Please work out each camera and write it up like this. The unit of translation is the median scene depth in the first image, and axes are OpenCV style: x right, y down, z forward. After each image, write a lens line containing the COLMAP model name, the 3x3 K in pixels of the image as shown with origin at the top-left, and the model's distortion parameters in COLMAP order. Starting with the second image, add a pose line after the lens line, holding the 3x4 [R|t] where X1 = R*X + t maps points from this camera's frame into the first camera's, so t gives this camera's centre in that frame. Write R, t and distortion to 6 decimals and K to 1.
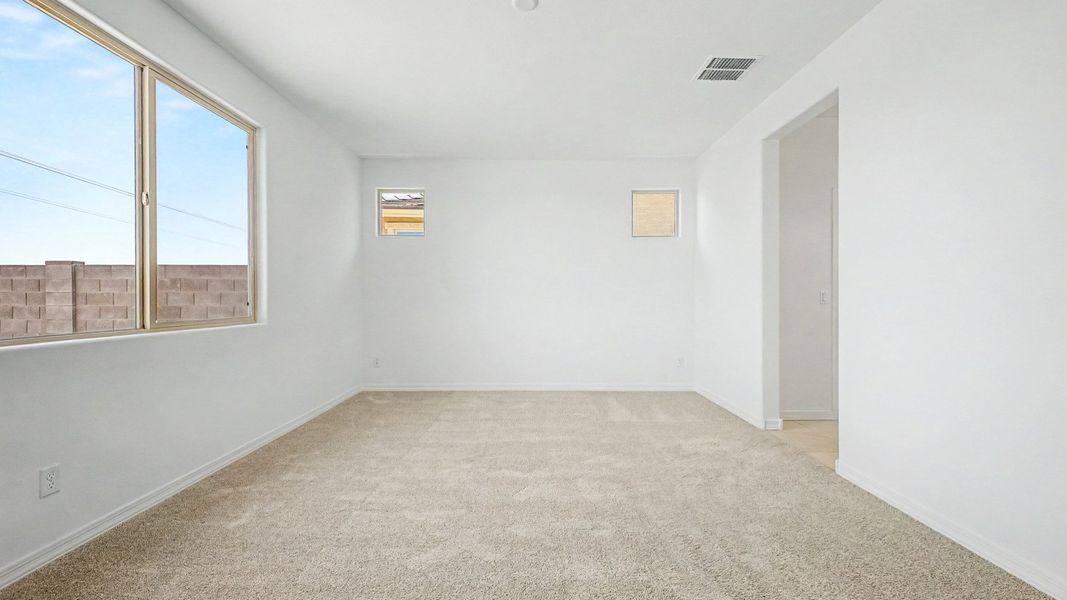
lens RADIAL K [[422.0, 0, 534.9], [0, 422.0, 299.2], [0, 0, 1]] dist [0.003949, 0.000052]
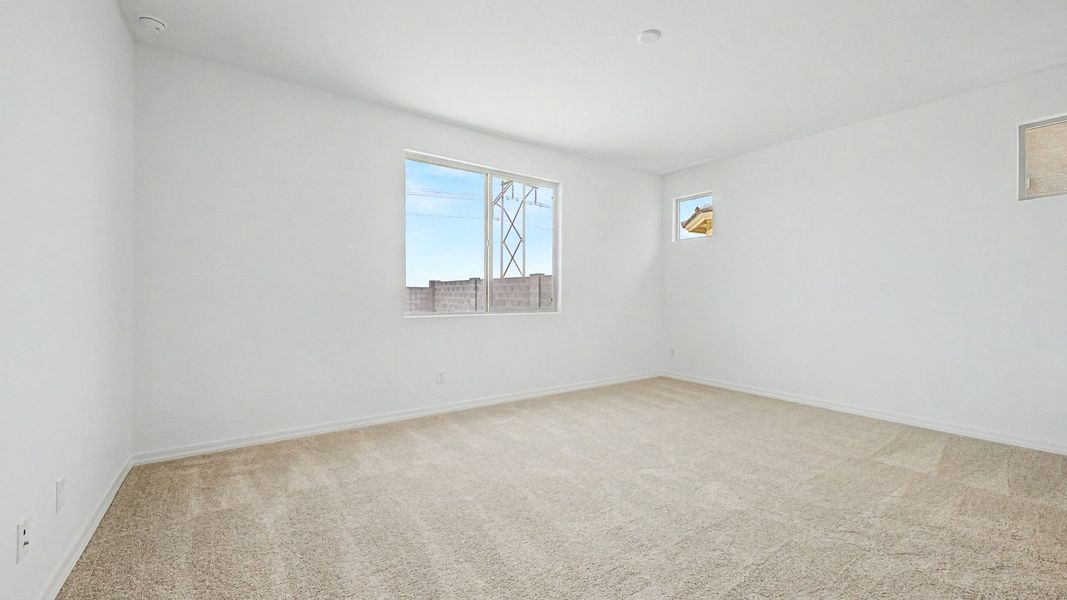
lens RADIAL K [[422.0, 0, 533.0], [0, 422.0, 297.0], [0, 0, 1]] dist [0.003949, 0.000052]
pose [[0.563305, 0.004810, -0.826235, 0.546437], [-0.003114, 0.999988, 0.003698, -0.003812], [0.826243, 0.000490, 0.563314, 0.077405]]
